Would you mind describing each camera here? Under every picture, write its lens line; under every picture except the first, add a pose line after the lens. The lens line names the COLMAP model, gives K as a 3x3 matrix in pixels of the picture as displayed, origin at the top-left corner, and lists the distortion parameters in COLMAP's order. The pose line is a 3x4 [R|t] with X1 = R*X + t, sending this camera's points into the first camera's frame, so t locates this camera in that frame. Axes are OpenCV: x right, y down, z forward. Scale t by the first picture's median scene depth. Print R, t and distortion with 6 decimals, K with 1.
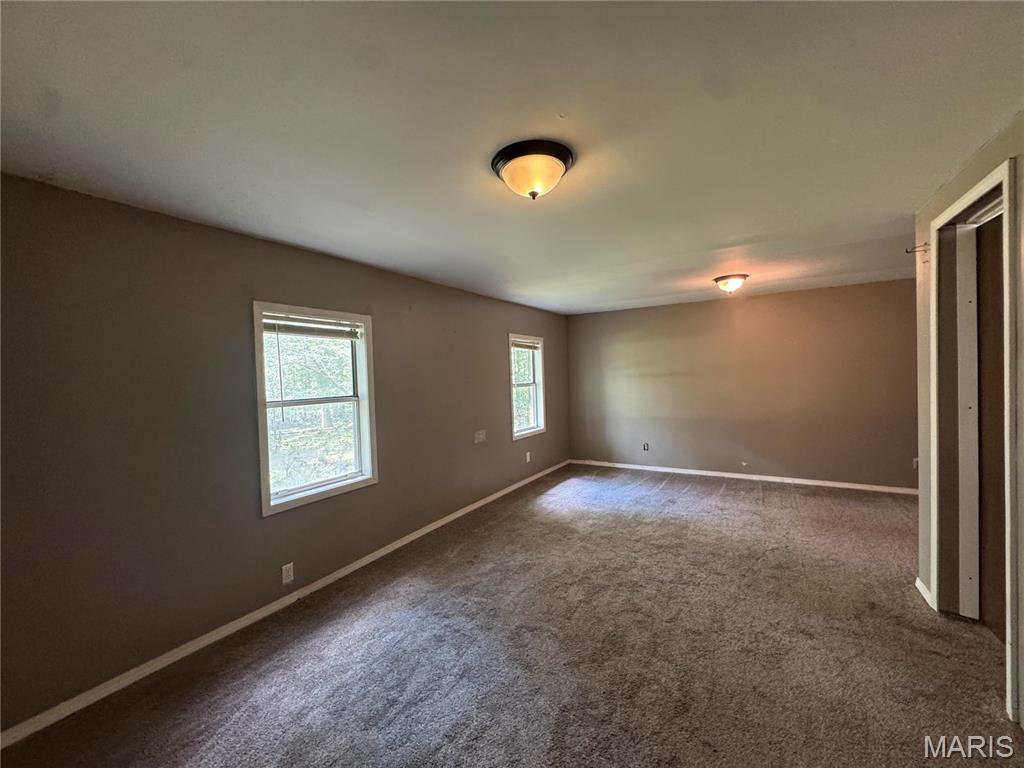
lens RADIAL K [[410.8, 0, 512.0], [0, 410.8, 384.0], [0, 0, 1]] dist [-0.009085, -0.000065]
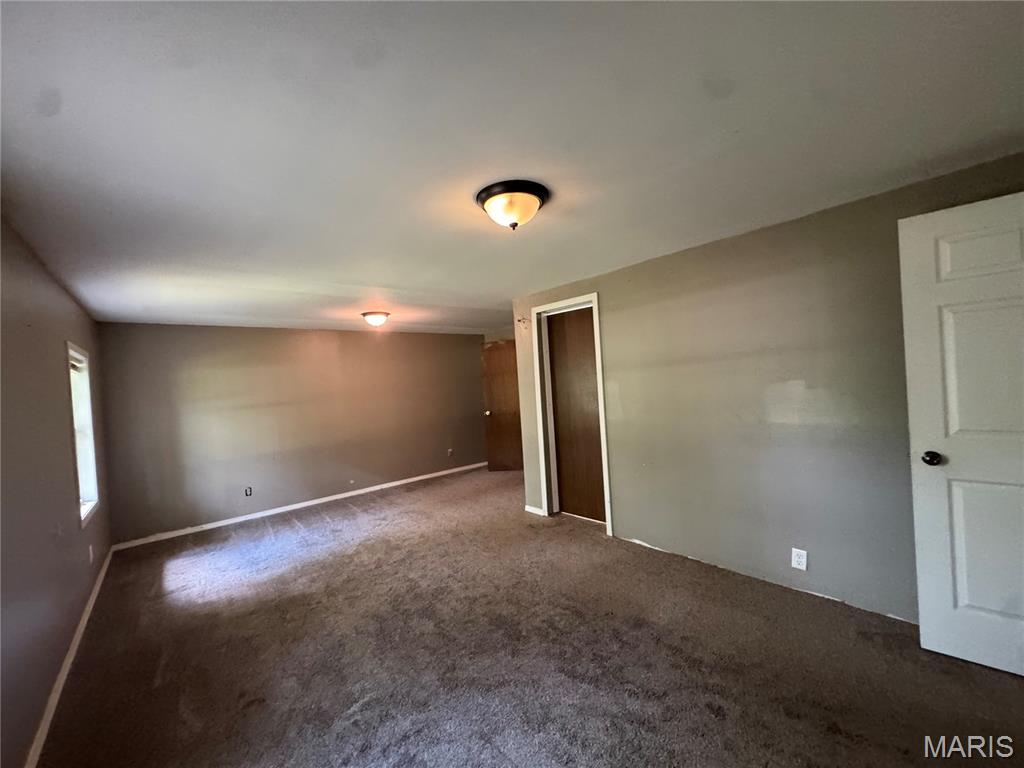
lens RADIAL K [[410.8, 0, 512.0], [0, 410.8, 384.0], [0, 0, 1]] dist [-0.009085, -0.000065]
pose [[0.289552, 0.006010, 0.957144, -0.487411], [0.078457, 0.996466, -0.029991, 0.000842], [-0.953942, 0.083778, 0.288057, 0.339387]]
